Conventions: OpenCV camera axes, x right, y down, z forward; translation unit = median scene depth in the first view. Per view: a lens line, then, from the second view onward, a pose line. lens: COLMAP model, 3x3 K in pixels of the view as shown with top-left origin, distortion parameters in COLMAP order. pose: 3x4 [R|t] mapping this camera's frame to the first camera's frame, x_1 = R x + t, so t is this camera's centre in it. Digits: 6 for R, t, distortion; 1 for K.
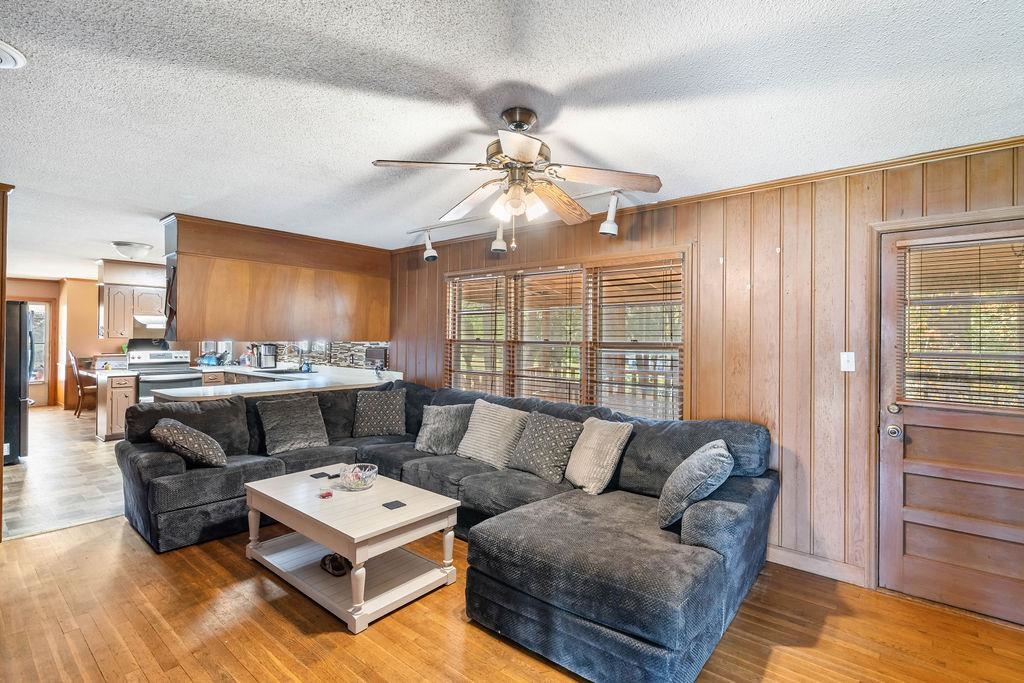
lens RADIAL K [[492.0, 0, 513.0], [0, 492.0, 334.6], [0, 0, 1]] dist [0.000476, 0.000097]
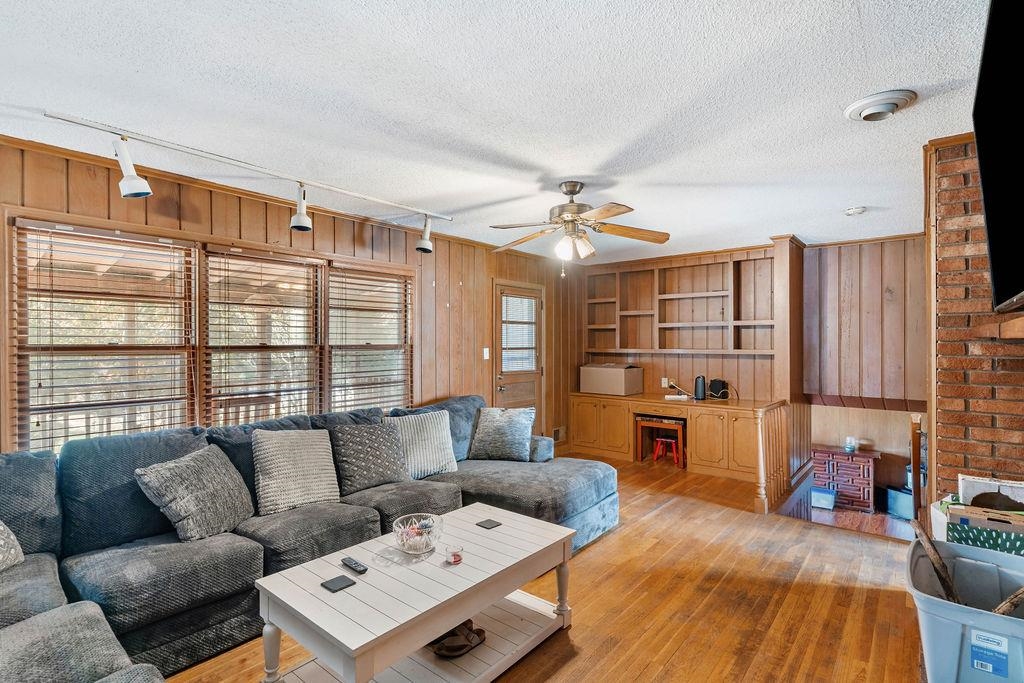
lens RADIAL K [[492.0, 0, 513.6], [0, 492.0, 345.6], [0, 0, 1]] dist [0.000476, 0.000097]
pose [[-0.007990, -0.014637, 0.999861, -0.500276], [-0.006702, 0.999871, 0.014583, -0.001522], [-0.999946, -0.006584, -0.008087, 0.414897]]
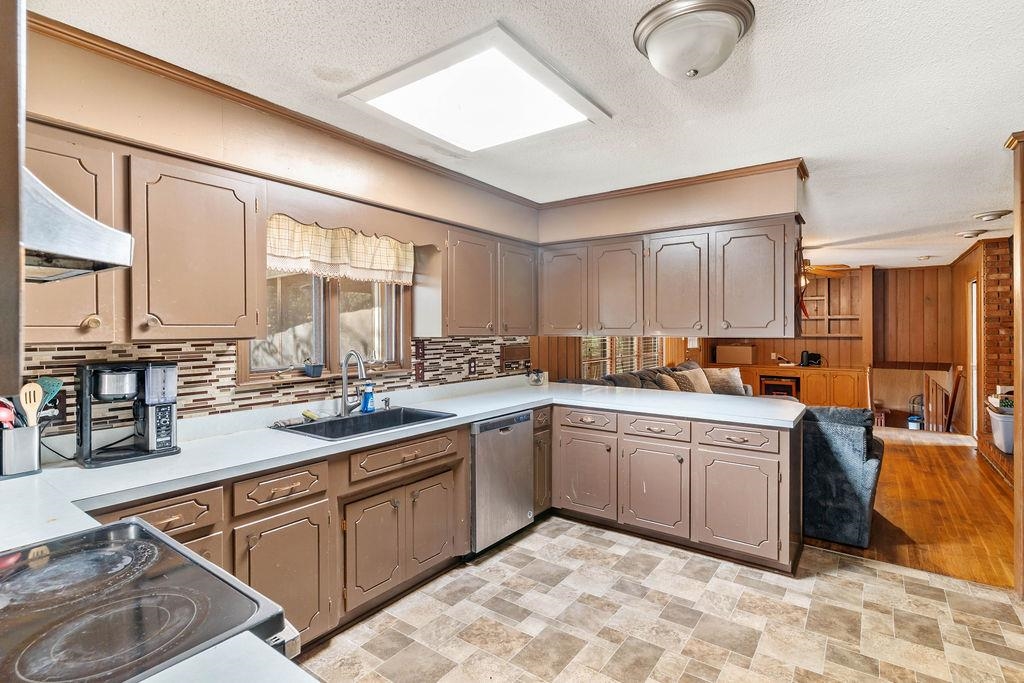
lens RADIAL K [[492.0, 0, 518.8], [0, 492.0, 334.6], [0, 0, 1]] dist [0.000476, 0.000097]
pose [[-0.082517, -0.019003, 0.996408, -0.913620], [-0.006993, 0.999805, 0.018488, -0.000844], [-0.996565, -0.005442, -0.082633, 0.970292]]
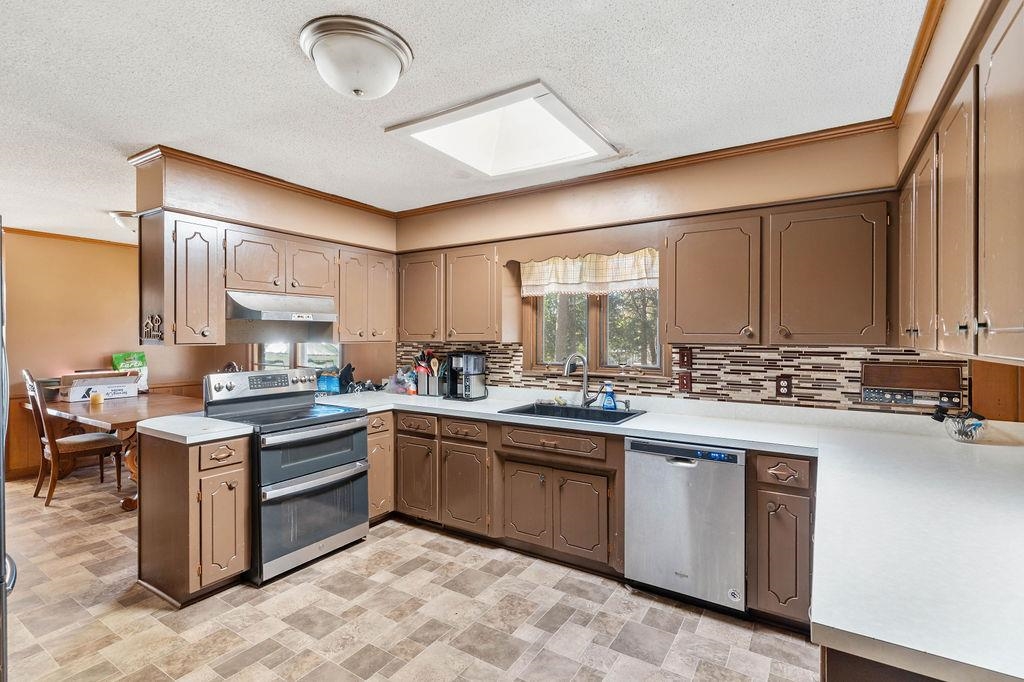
lens RADIAL K [[492.0, 0, 509.4], [0, 492.0, 338.5], [0, 0, 1]] dist [0.000476, 0.000097]
pose [[0.992278, -0.011504, 0.123501, -0.614948], [0.009685, 0.999836, 0.015318, -0.002424], [-0.123657, -0.014004, 0.992226, 0.575463]]
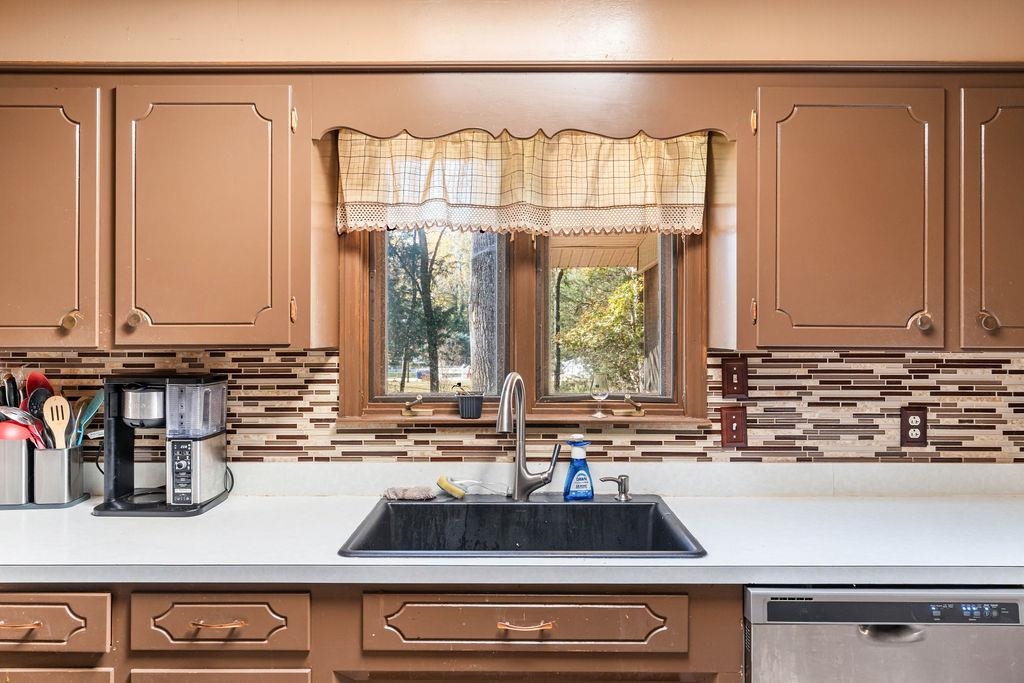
lens RADIAL K [[692.1, 0, 515.8], [0, 692.1, 326.0], [0, 0, 1]] dist [-0.003310, 0.004744]
pose [[0.765743, -0.007368, 0.643105, -0.672846], [0.001452, 0.999952, 0.009728, -0.001526], [-0.643146, -0.006515, 0.765716, 0.848595]]
